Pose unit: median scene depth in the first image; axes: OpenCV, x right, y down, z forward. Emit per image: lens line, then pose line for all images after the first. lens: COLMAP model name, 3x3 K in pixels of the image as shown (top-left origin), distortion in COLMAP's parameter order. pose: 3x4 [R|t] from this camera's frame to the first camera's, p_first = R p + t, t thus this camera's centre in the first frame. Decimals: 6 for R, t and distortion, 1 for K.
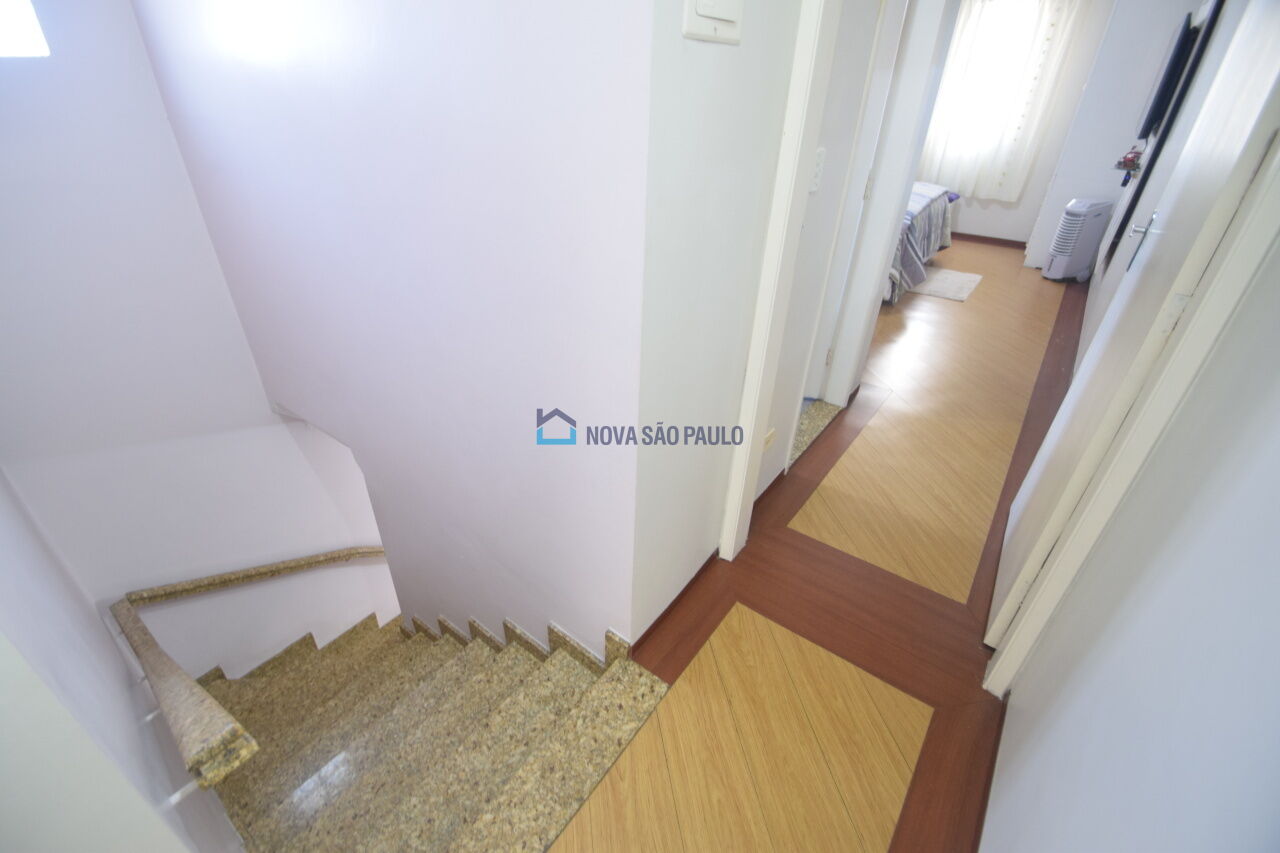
lens RADIAL K [[560.5, 0, 620.7], [0, 560.5, 427.9], [0, 0, 1]] dist [0.022802, -0.022885]
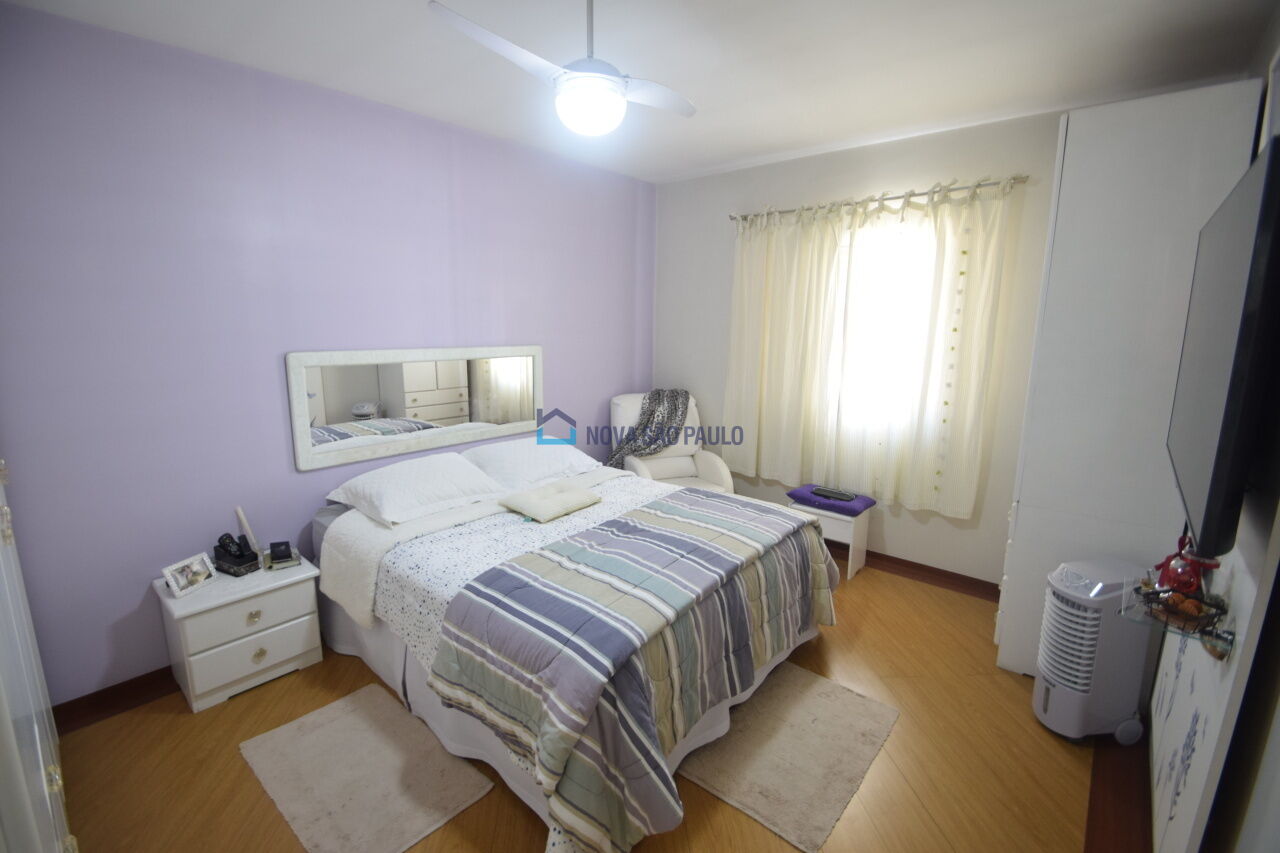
lens RADIAL K [[560.5, 0, 620.7], [0, 560.5, 427.9], [0, 0, 1]] dist [0.022802, -0.022885]
pose [[0.997615, 0.004835, -0.068858, 0.449515], [-0.029189, 0.933518, -0.357341, -0.316525], [0.062553, 0.358498, 0.931432, 0.479545]]
